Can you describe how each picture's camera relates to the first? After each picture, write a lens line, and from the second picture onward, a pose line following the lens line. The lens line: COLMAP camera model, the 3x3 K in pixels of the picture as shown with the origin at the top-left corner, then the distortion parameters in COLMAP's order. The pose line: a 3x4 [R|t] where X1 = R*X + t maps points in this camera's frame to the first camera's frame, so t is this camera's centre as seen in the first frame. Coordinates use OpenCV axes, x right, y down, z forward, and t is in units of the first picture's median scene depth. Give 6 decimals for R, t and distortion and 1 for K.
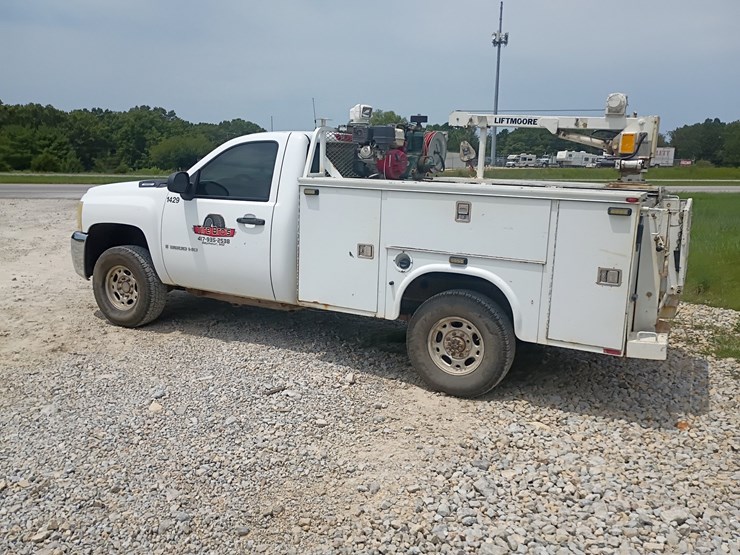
lens RADIAL K [[659.1, 0, 379.9], [0, 659.1, 289.7], [0, 0, 1]] dist [0.048035, -0.061955]
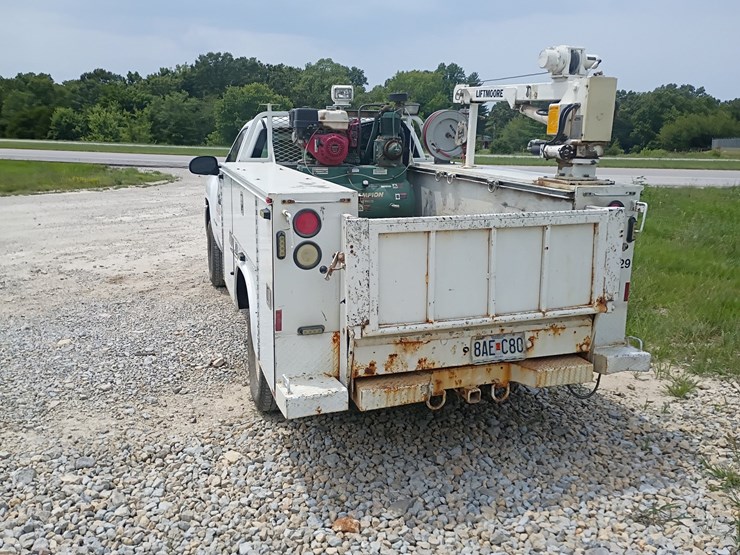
lens RADIAL K [[653.3, 0, 358.9], [0, 653.3, 277.5], [0, 0, 1]] dist [0.041939, -0.012594]
pose [[0.702158, 0.139734, -0.698175, 0.729739], [-0.132178, 0.989091, 0.065026, -0.080555], [0.699645, 0.046625, 0.712967, 0.397434]]
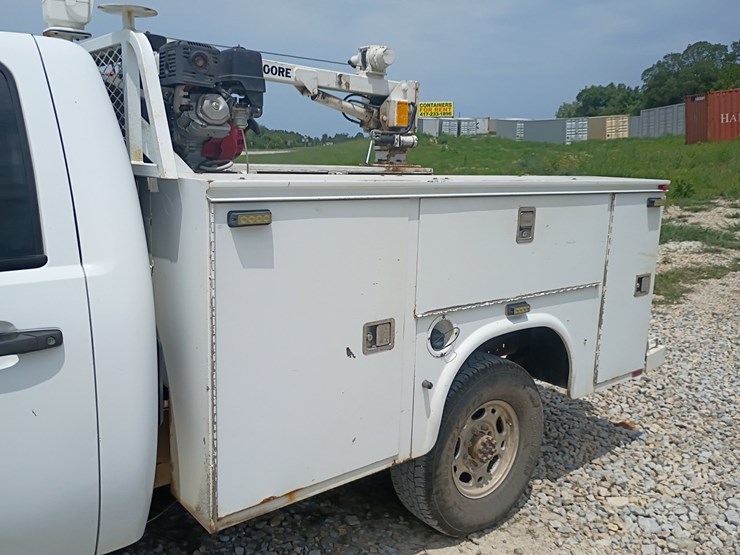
lens RADIAL K [[659.1, 0, 379.9], [0, 659.1, 289.7], [0, 0, 1]] dist [0.048035, -0.061955]
pose [[0.368517, -0.203034, 0.907178, -0.383530], [0.162405, 0.974912, 0.152221, -0.143220], [-0.915325, 0.091234, 0.392246, 0.744426]]
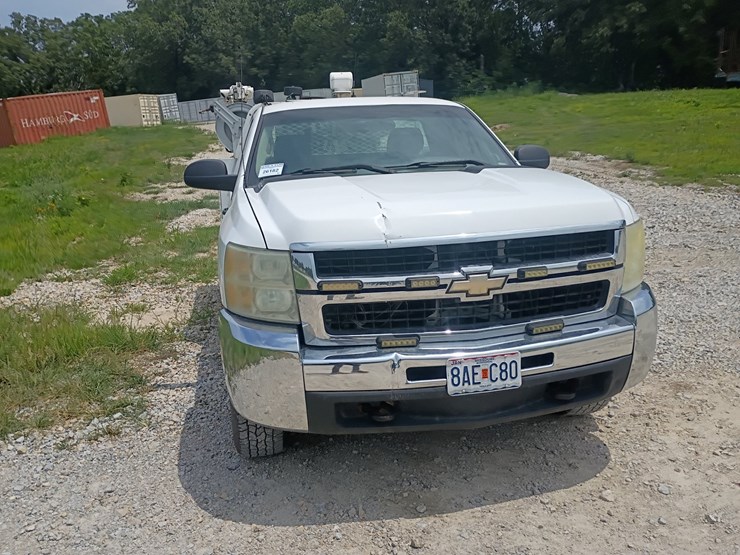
lens RADIAL K [[630.9, 0, 366.6], [0, 630.9, 294.1], [0, 0, 1]] dist [0.075829, -0.093452]
pose [[-0.627072, -0.171268, 0.759900, -0.808257], [0.176236, 0.919042, 0.352567, -0.323901], [-0.758763, 0.355006, -0.546122, 1.670555]]
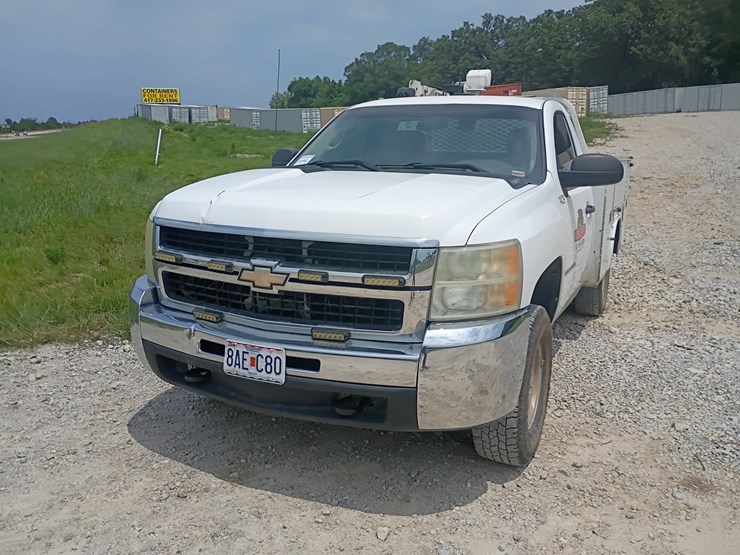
lens RADIAL K [[633.3, 0, 378.3], [0, 633.3, 278.9], [0, 0, 1]] dist [0.063509, -0.051408]
pose [[-0.043475, -0.228627, 0.972543, -0.981082], [0.172928, 0.957047, 0.232715, -0.252347], [-0.983974, 0.178297, -0.002072, 1.279149]]
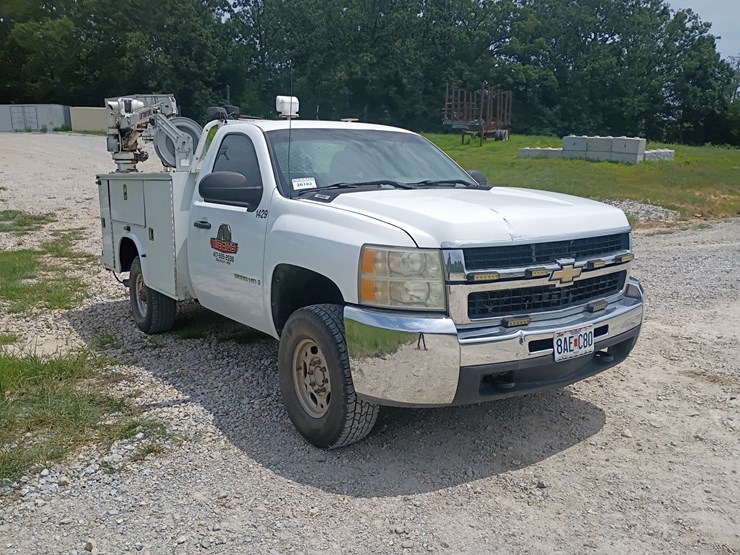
lens RADIAL K [[633.6, 0, 365.3], [0, 633.6, 289.1], [0, 0, 1]] dist [0.040467, -0.020276]
pose [[-0.879019, -0.105959, 0.464864, -0.624915], [0.075866, 0.931488, 0.355773, -0.364962], [-0.470713, 0.347999, -0.810757, 1.924614]]
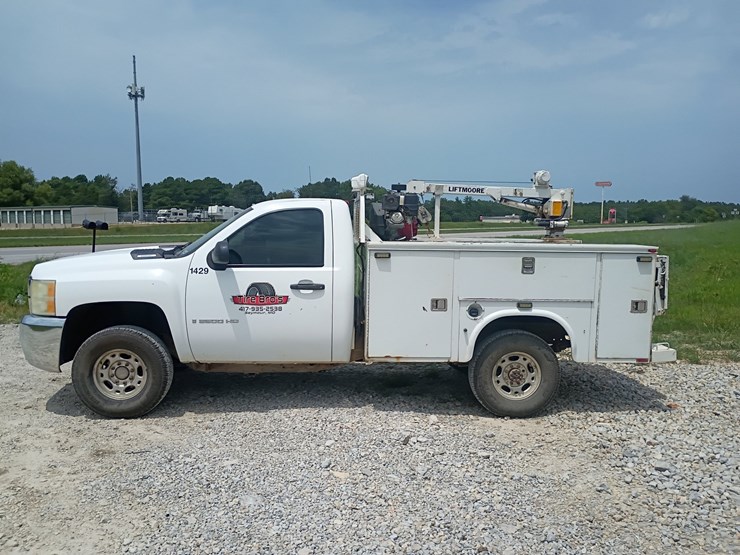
lens RADIAL K [[657.6, 0, 381.3], [0, 657.6, 312.4], [0, 0, 1]] dist [0.026642, -0.015427]
pose [[0.843297, -0.090618, 0.529753, -0.640383], [0.114136, 0.993396, -0.011762, -0.039713], [-0.525188, 0.070383, 0.848070, 0.085493]]
